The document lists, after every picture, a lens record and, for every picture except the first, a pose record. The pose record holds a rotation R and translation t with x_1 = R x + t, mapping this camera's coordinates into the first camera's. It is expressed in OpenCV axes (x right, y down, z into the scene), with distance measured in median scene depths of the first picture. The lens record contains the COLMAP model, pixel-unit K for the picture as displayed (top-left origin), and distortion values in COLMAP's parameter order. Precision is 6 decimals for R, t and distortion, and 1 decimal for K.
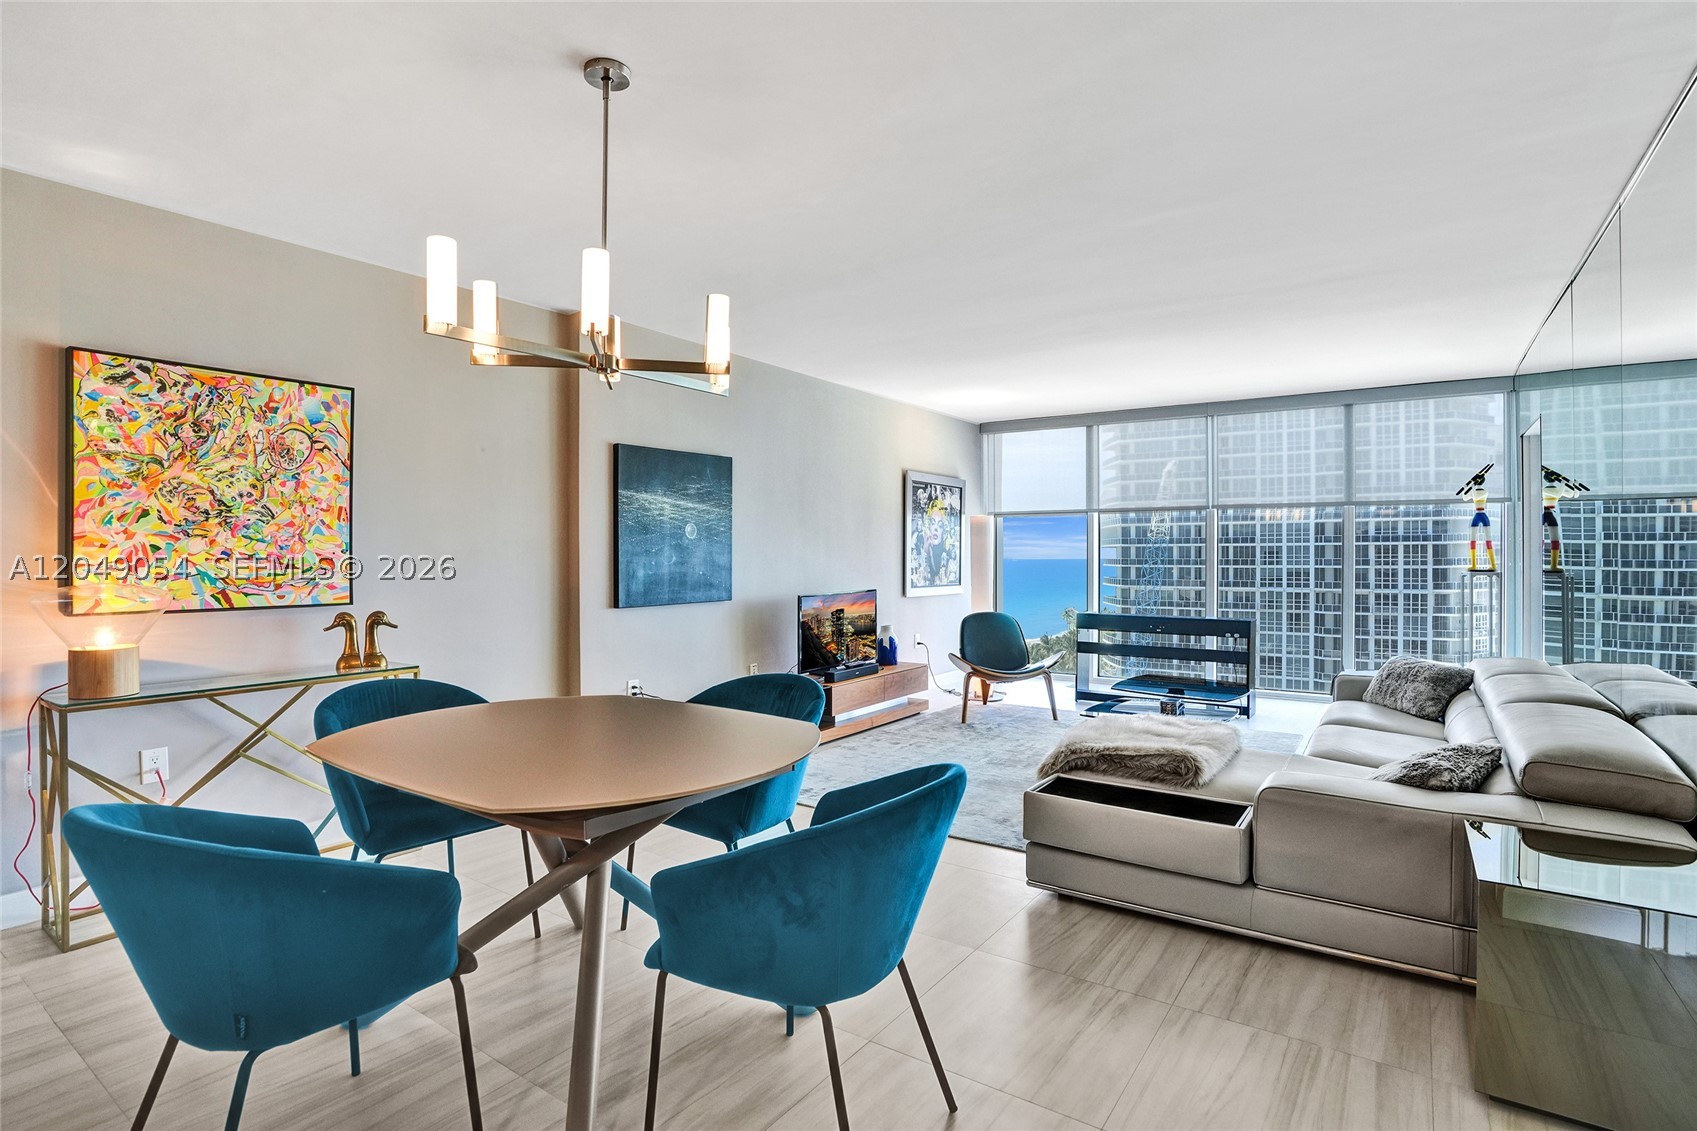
lens RADIAL K [[859.6, 0, 836.1], [0, 859.6, 571.0], [0, 0, 1]] dist [-0.076295, 0.034918]
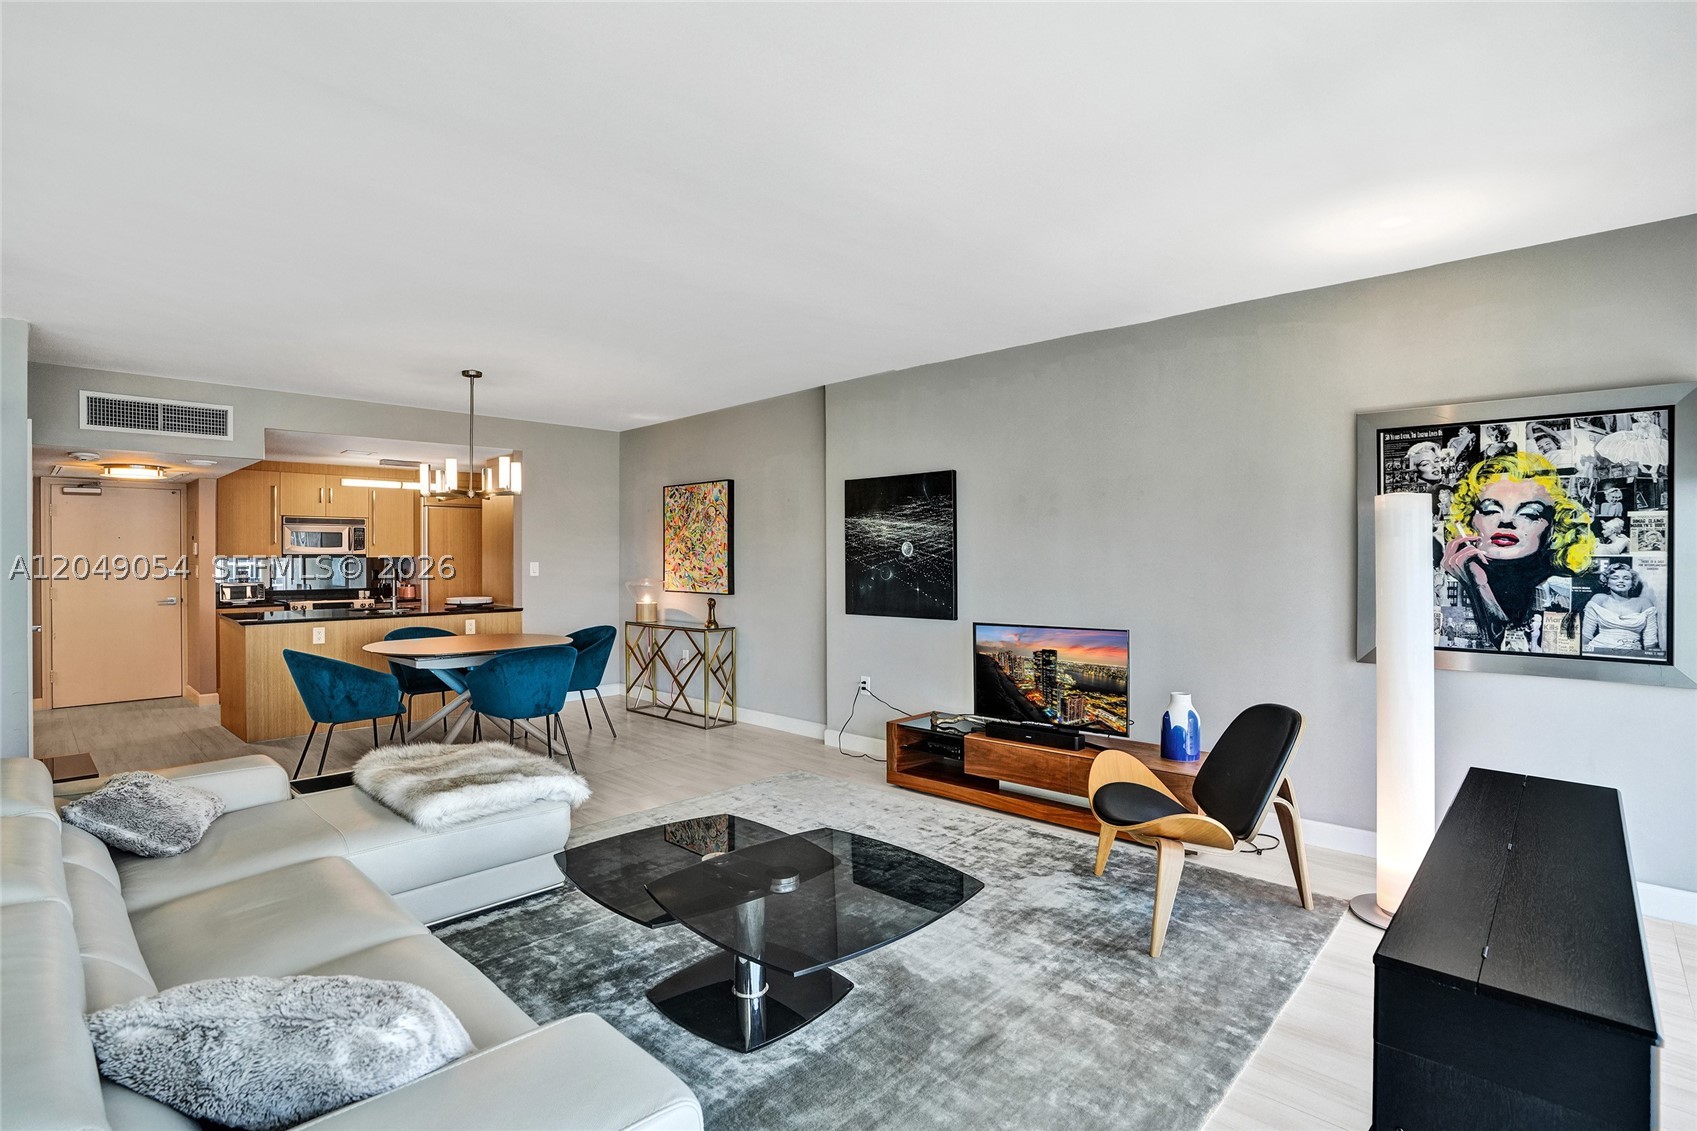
lens RADIAL K [[815.6, 0, 850.5], [0, 815.6, 557.3], [0, 0, 1]] dist [-0.072517, 0.028812]
pose [[-0.144845, 0.004967, -0.989442, 0.656824], [-0.015576, 0.999852, 0.007299, -0.033987], [0.989332, 0.016469, -0.144746, 0.850865]]
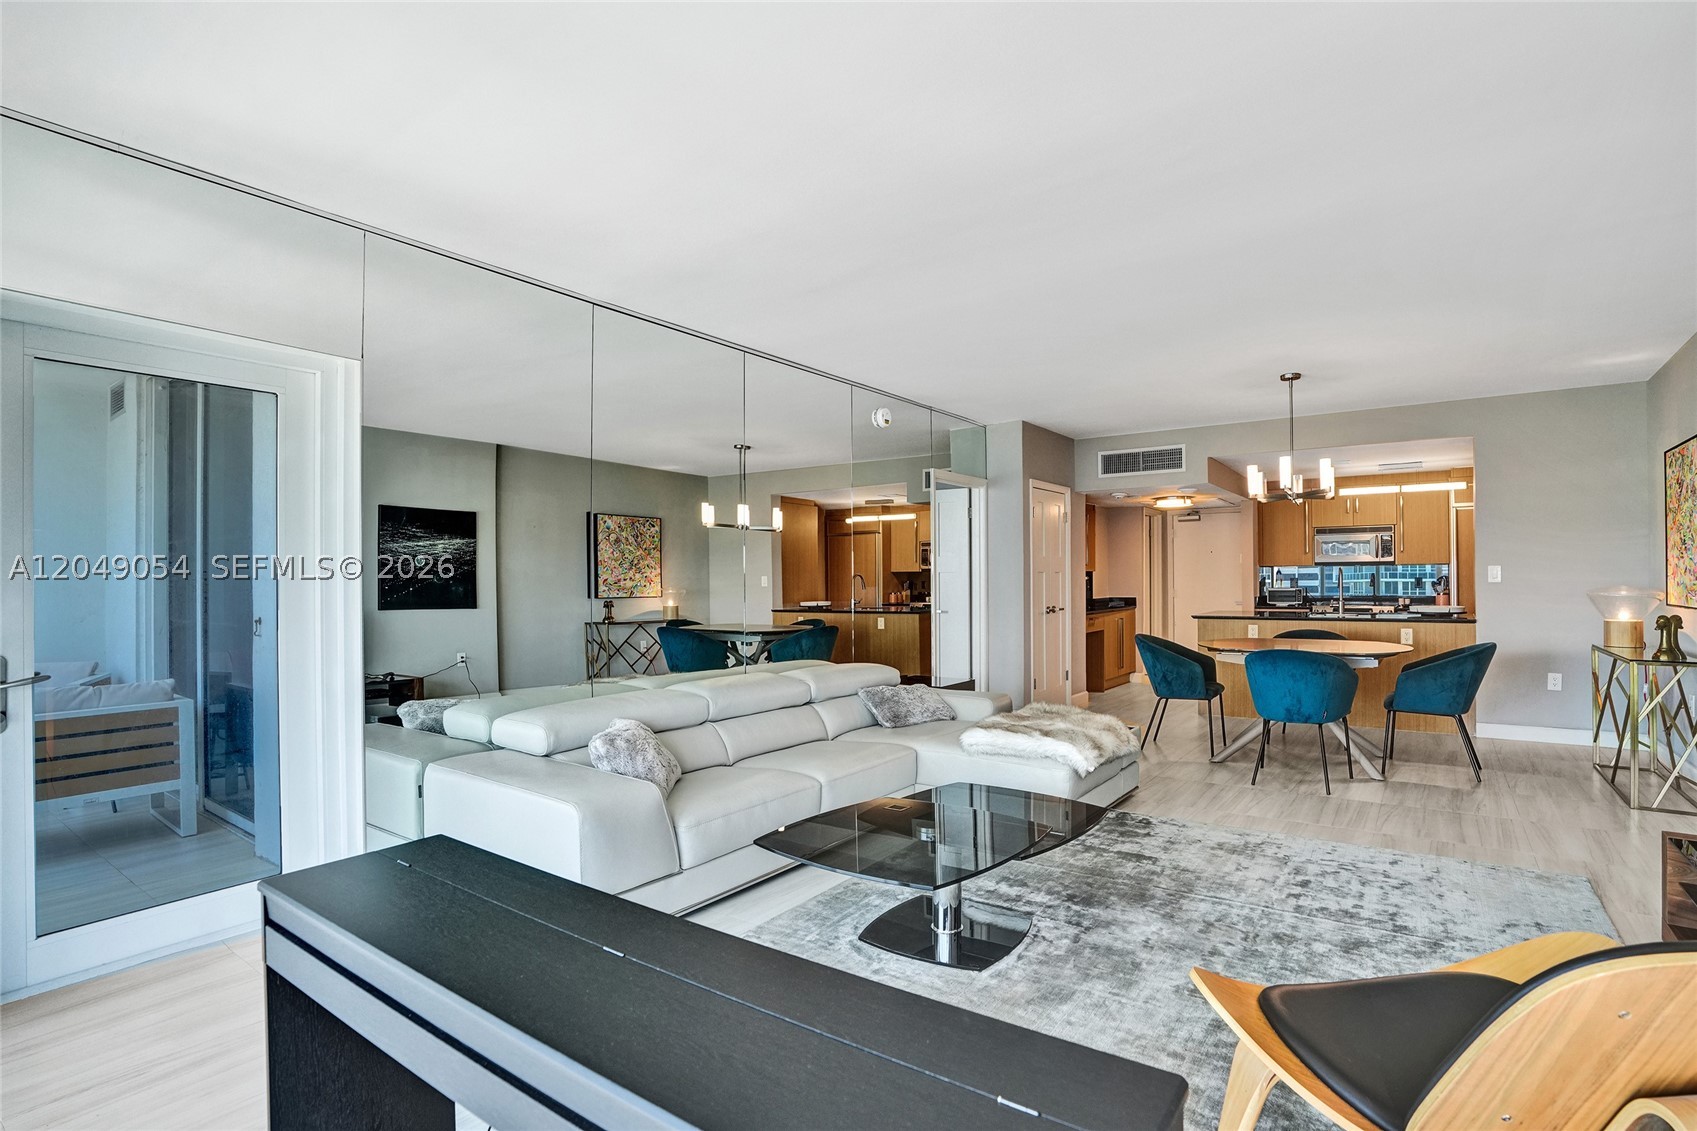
lens RADIAL K [[814.8, 0, 860.0], [0, 814.8, 574.3], [0, 0, 1]] dist [-0.074603, 0.030398]
pose [[-0.999915, 0.009595, 0.008830, 0.340504], [0.009701, 0.999880, 0.012086, -0.020754], [-0.008713, 0.012170, -0.999888, 1.169298]]
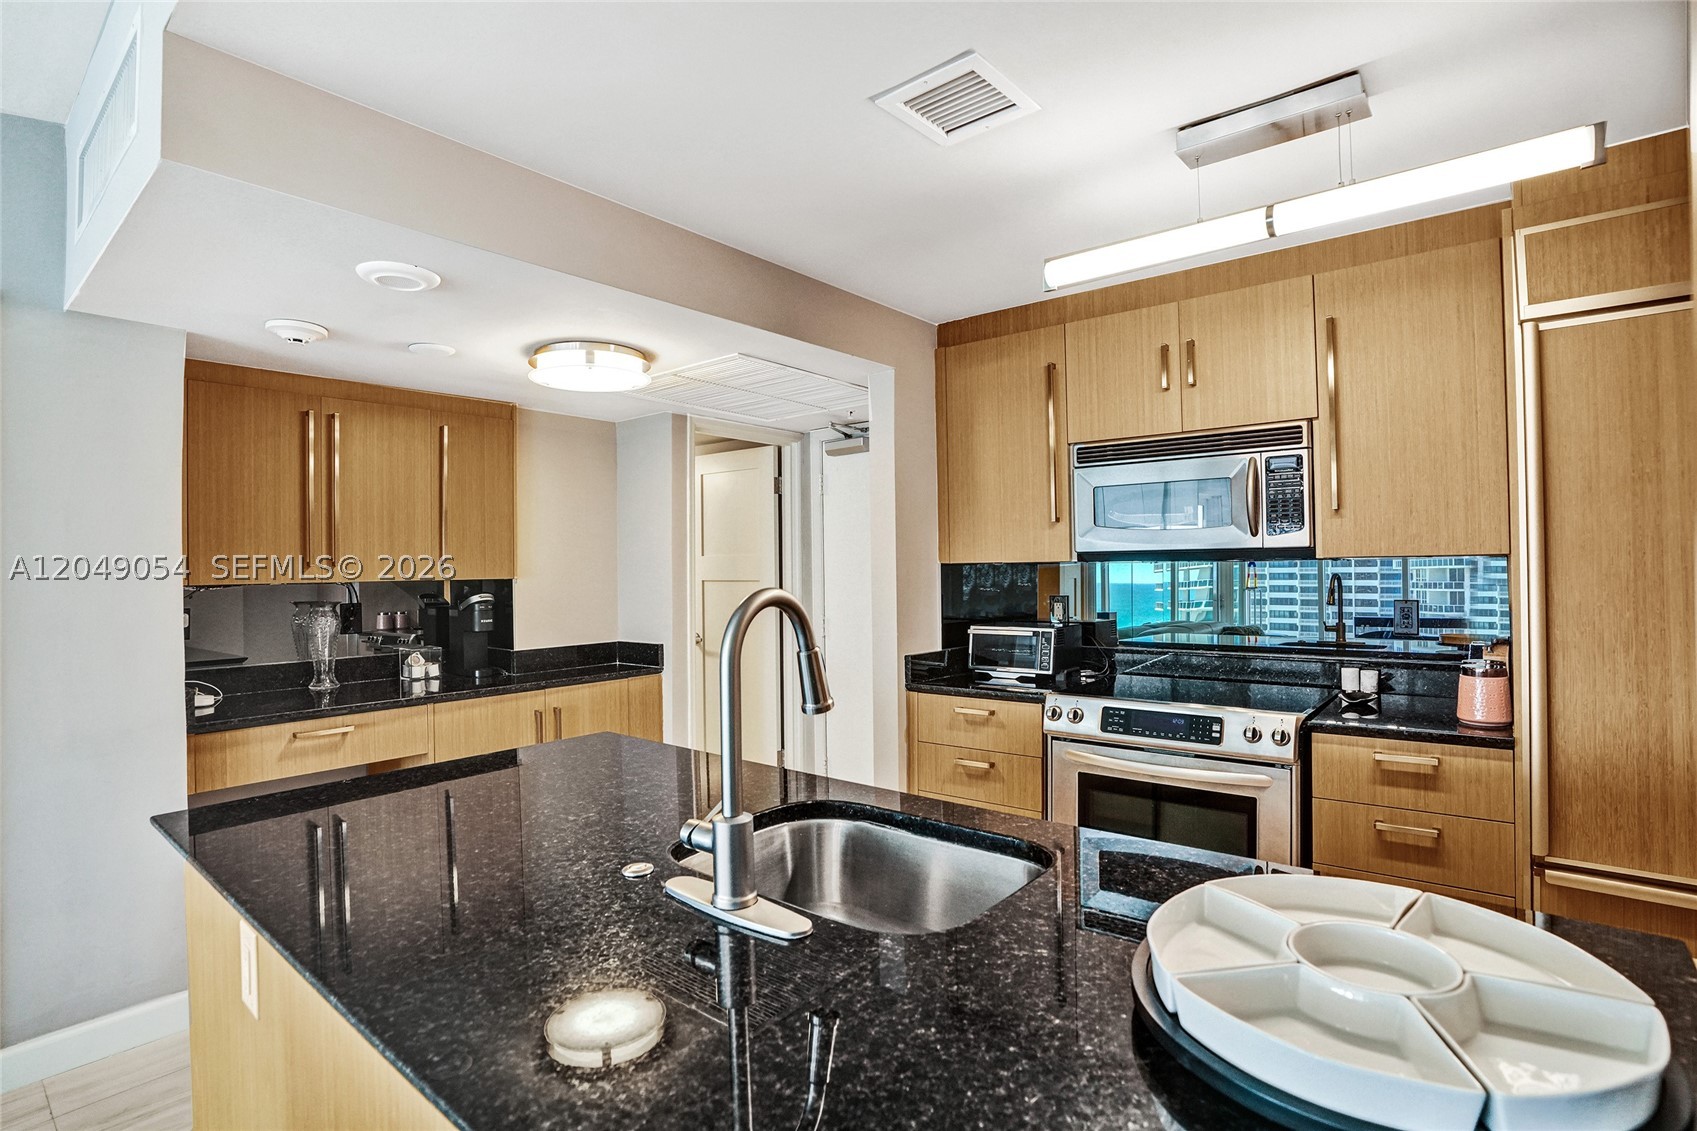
lens RADIAL K [[820.3, 0, 853.5], [0, 820.3, 550.7], [0, 0, 1]] dist [-0.058727, 0.022485]
pose [[-0.996506, 0.018852, 0.081365, -0.328627], [0.018541, 0.999818, -0.004572, -0.017974], [-0.081436, -0.003047, -0.996674, 0.272476]]
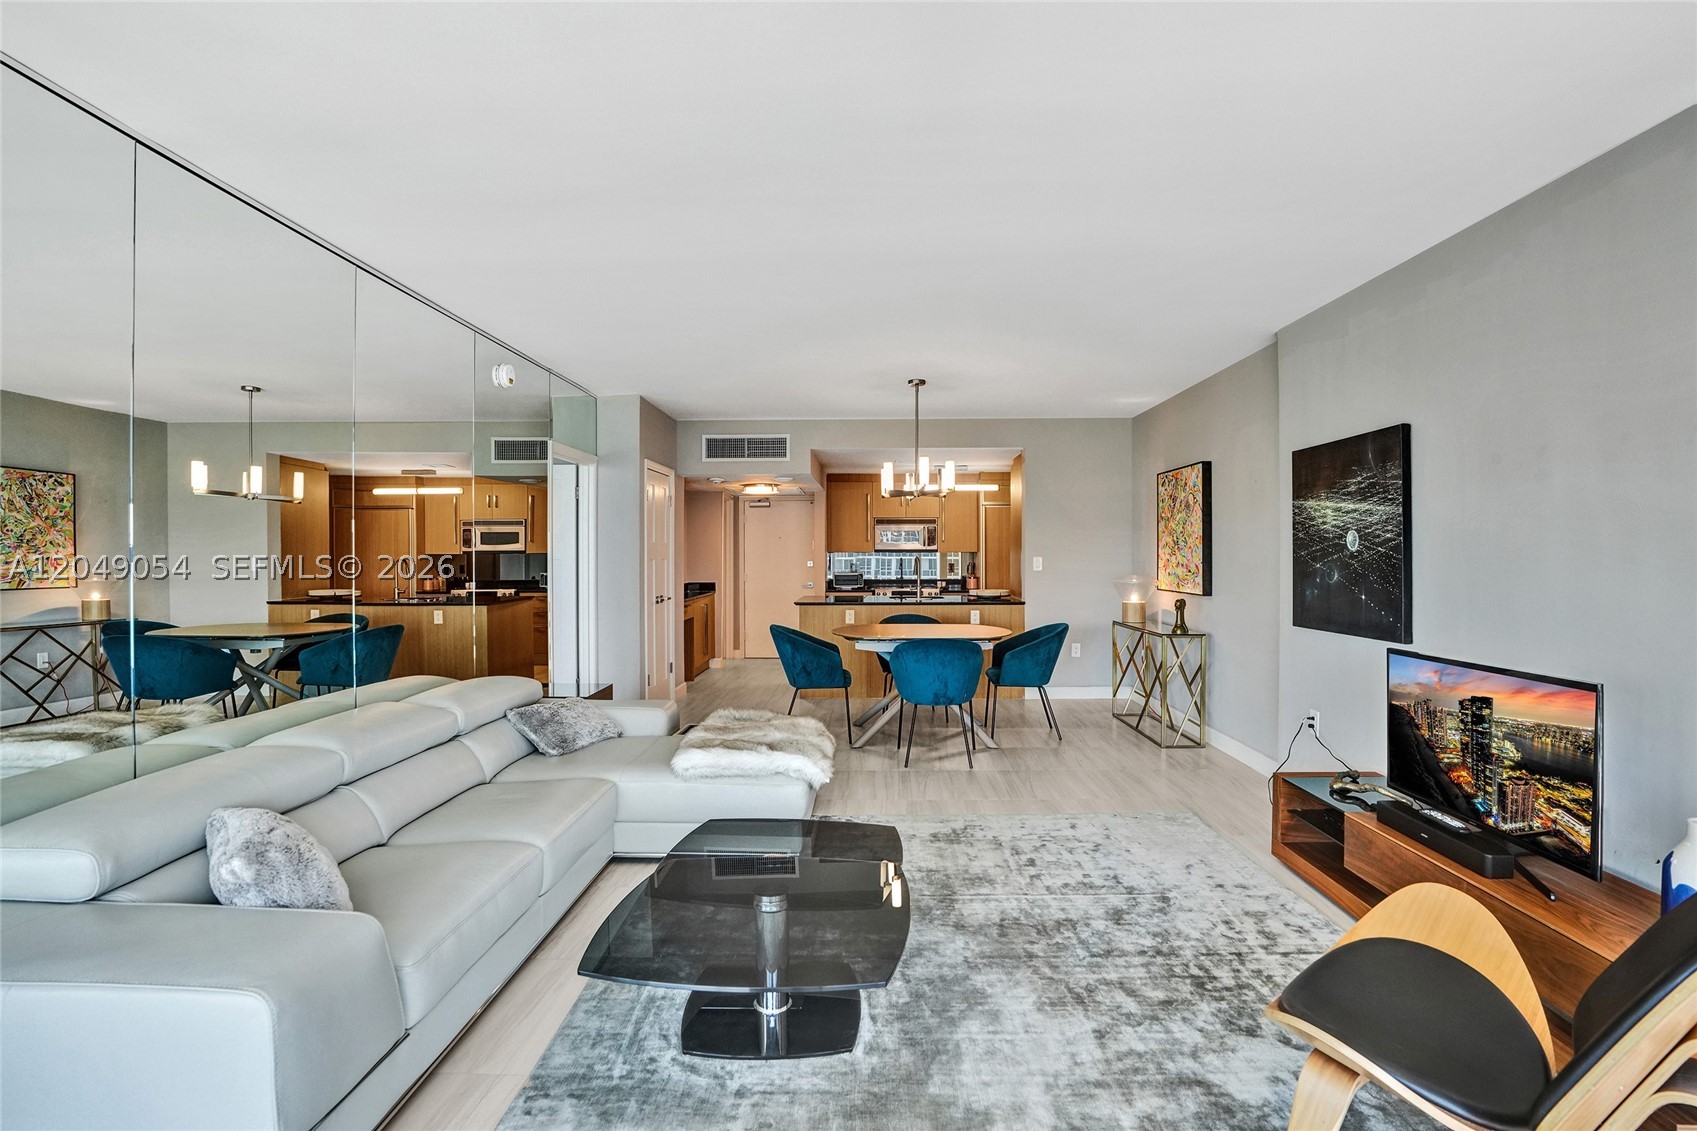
lens RADIAL K [[815.6, 0, 850.5], [0, 815.6, 557.3], [0, 0, 1]] dist [-0.072517, 0.028812]
pose [[-0.832931, 0.005837, -0.553346, 0.464185], [-0.007141, 0.999748, 0.021295, -0.034439], [0.553331, 0.021689, -0.832679, 1.059020]]
